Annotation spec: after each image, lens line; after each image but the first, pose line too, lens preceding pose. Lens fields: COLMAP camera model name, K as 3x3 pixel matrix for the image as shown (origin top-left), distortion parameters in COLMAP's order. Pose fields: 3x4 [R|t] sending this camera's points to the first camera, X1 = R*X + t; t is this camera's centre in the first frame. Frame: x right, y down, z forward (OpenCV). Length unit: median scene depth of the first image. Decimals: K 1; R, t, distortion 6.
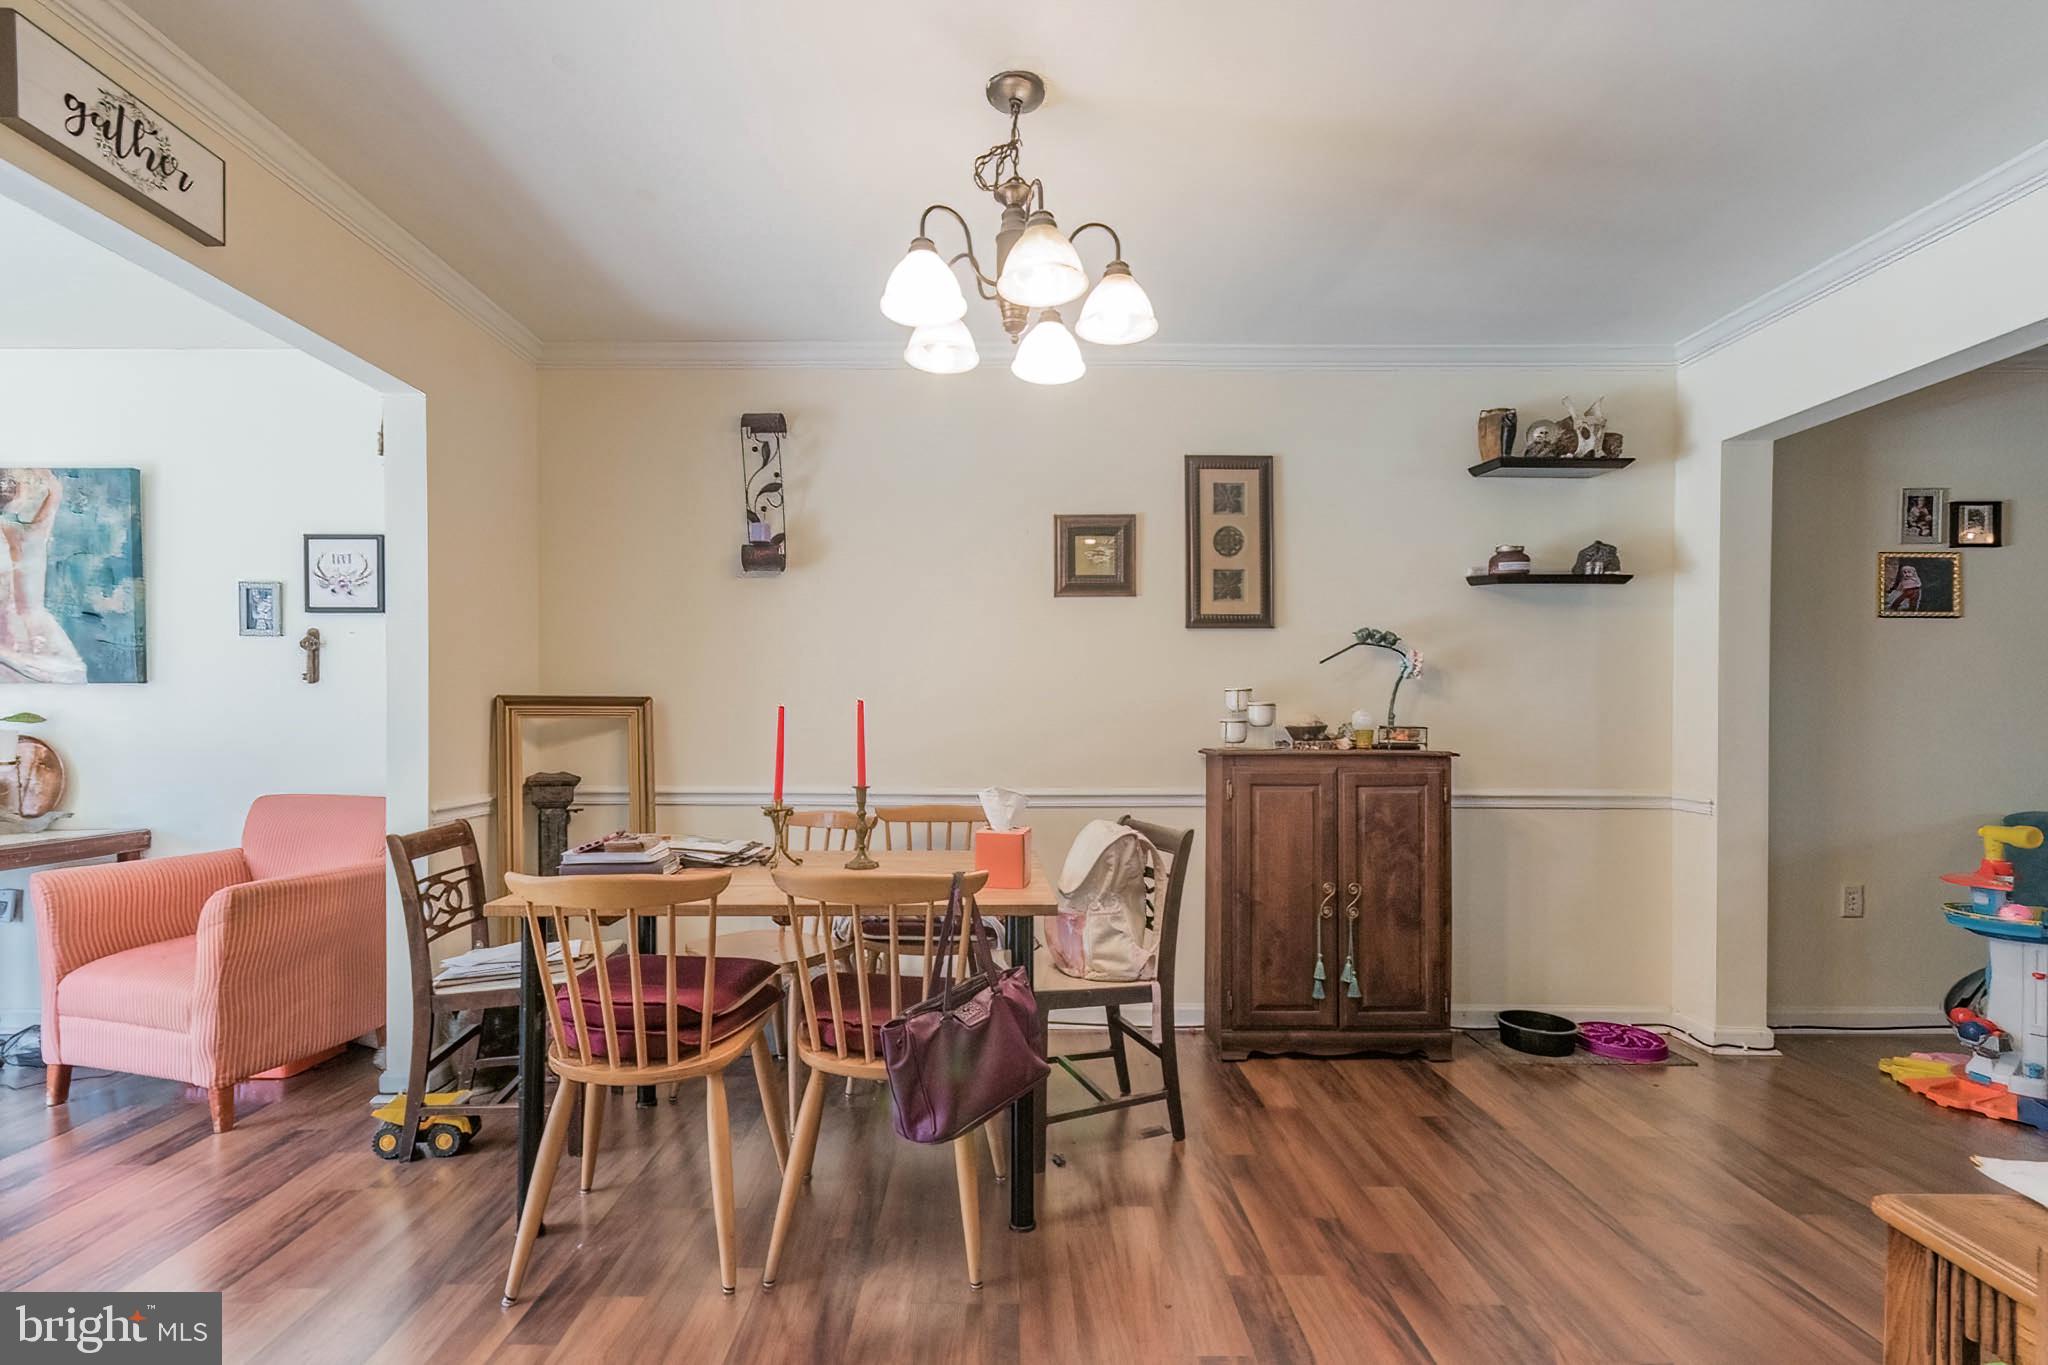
lens RADIAL K [[902.5, 0, 1020.2], [0, 902.5, 712.9], [0, 0, 1]] dist [-0.000492, -0.000109]
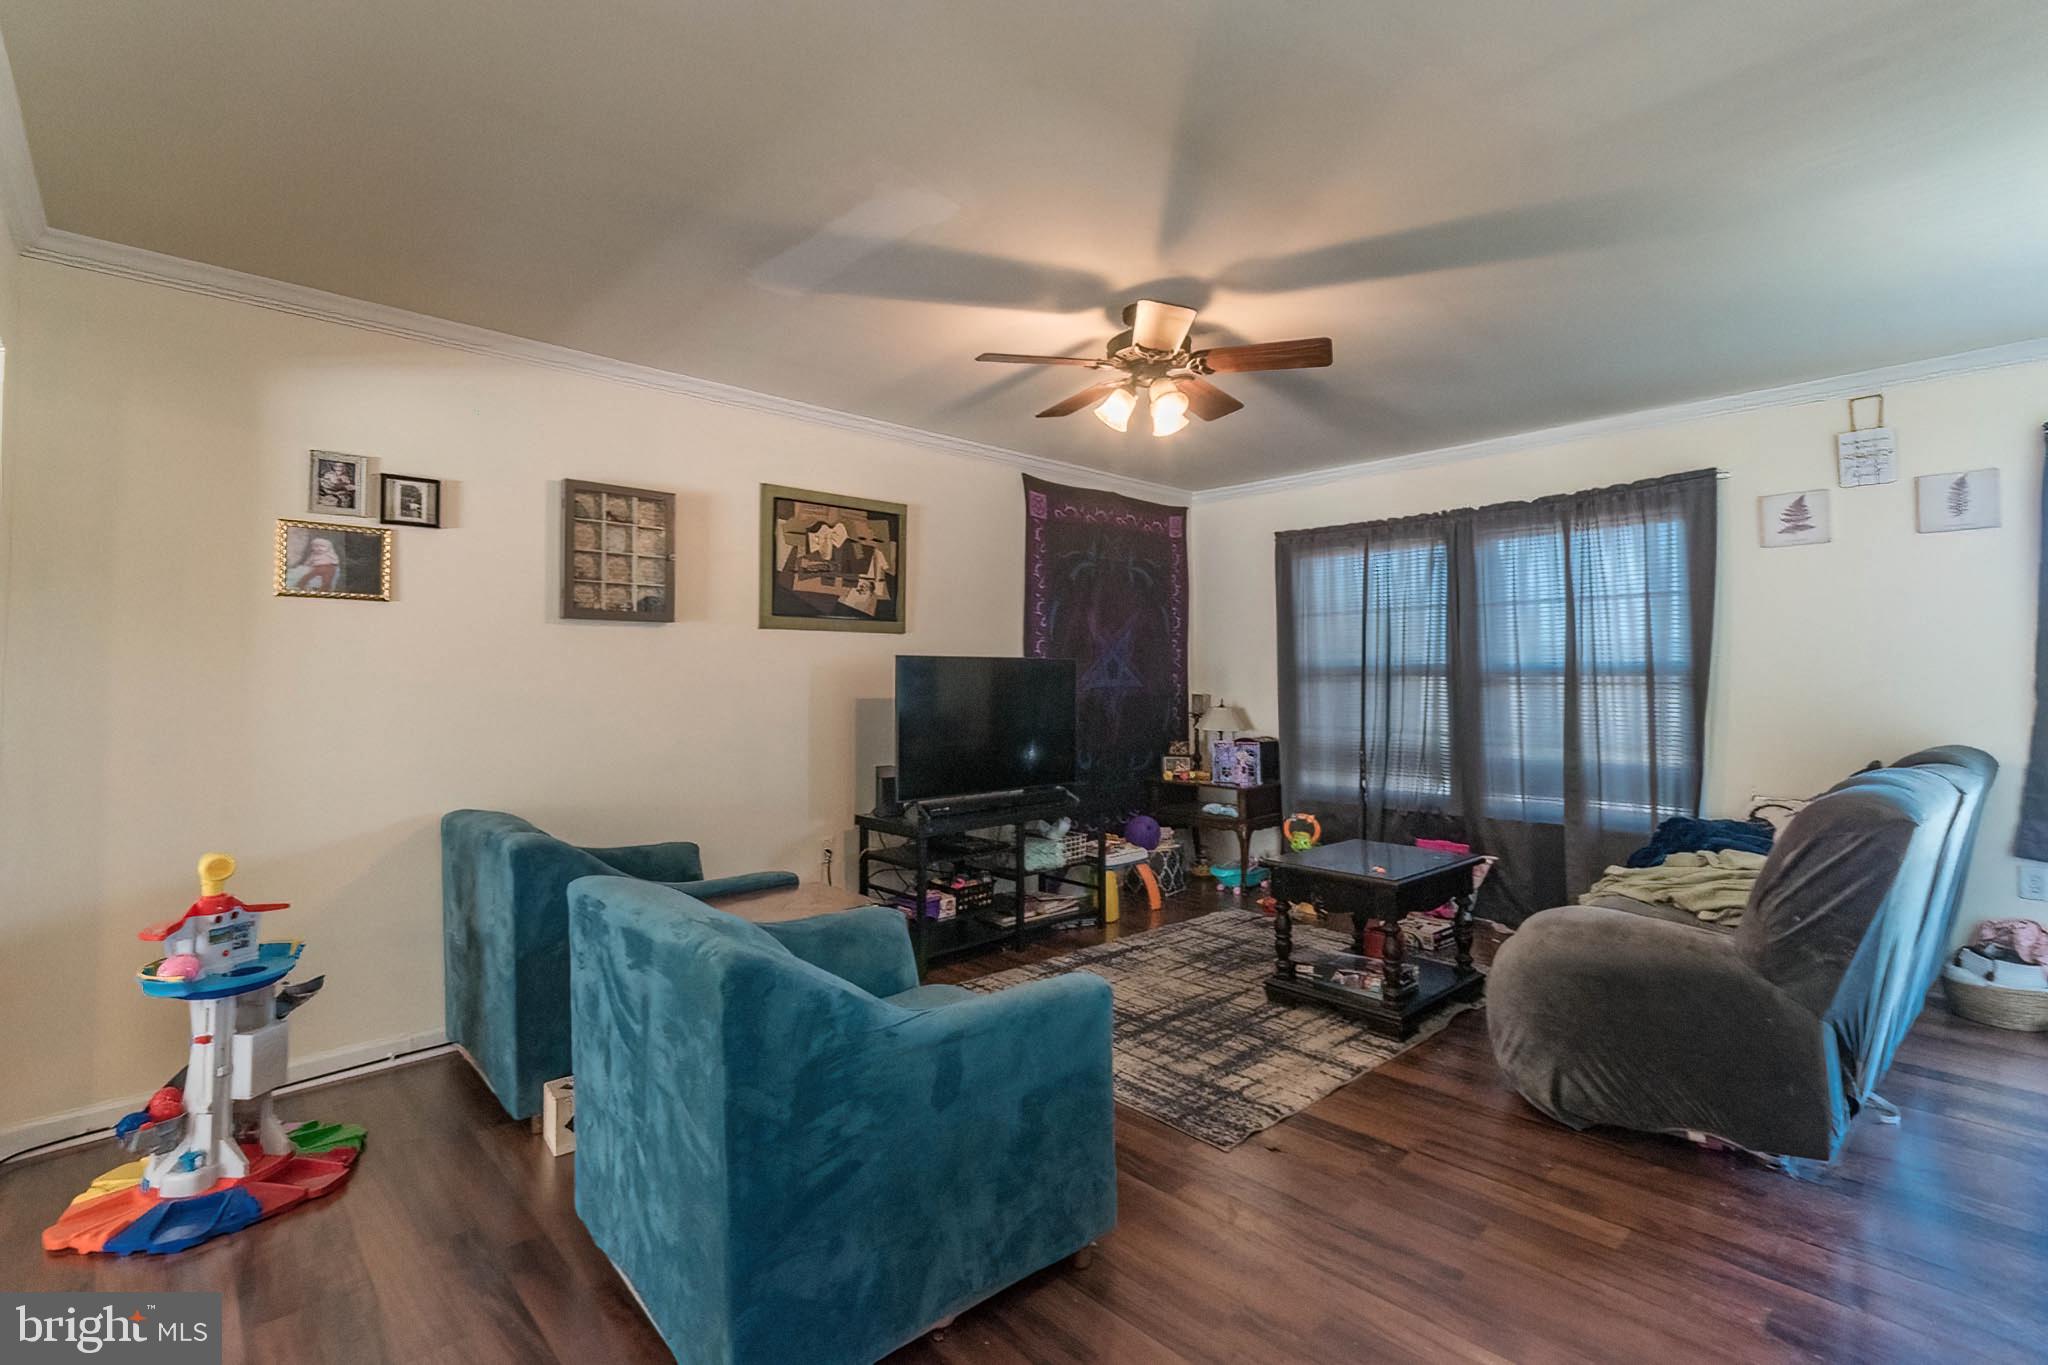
lens RADIAL K [[925.9, 0, 1024.0], [0, 925.9, 682.5], [0, 0, 1]] dist [0.001620, 0.000152]
pose [[0.721470, -0.006027, 0.692420, 0.858911], [0.004461, 0.999982, 0.004056, -0.024715], [-0.692431, 0.000163, 0.721484, -0.120128]]
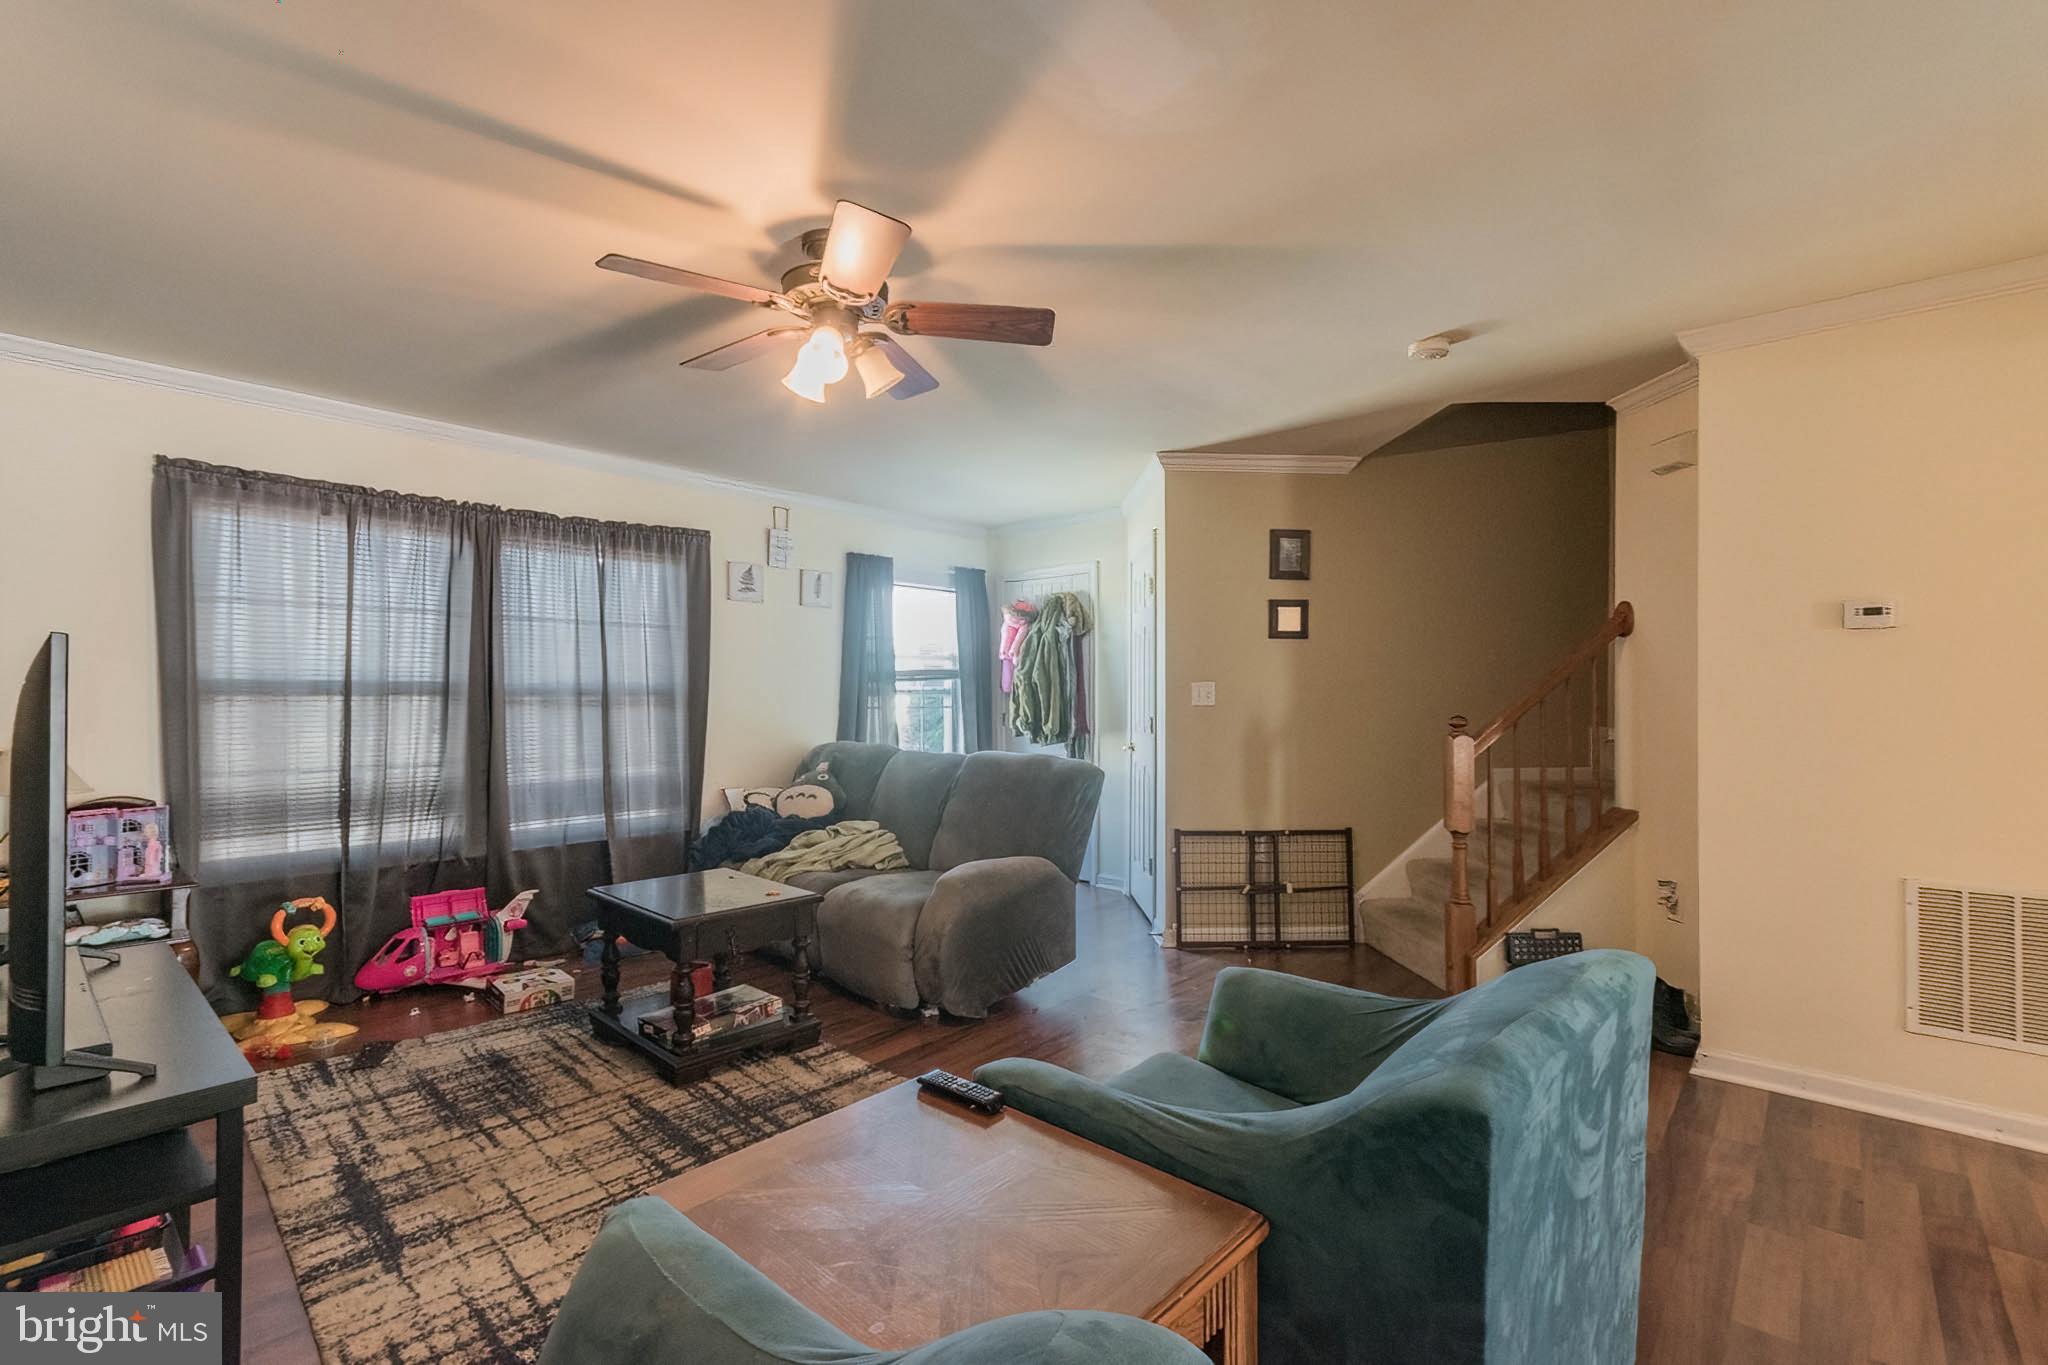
lens RADIAL K [[906.2, 0, 1020.5], [0, 906.2, 700.0], [0, 0, 1]] dist [0.000197, 0.000046]
pose [[-0.751558, -0.004530, 0.659651, 0.991259], [-0.003004, 0.999990, 0.003444, -0.026054], [-0.659660, 0.000607, -0.751564, 0.932702]]
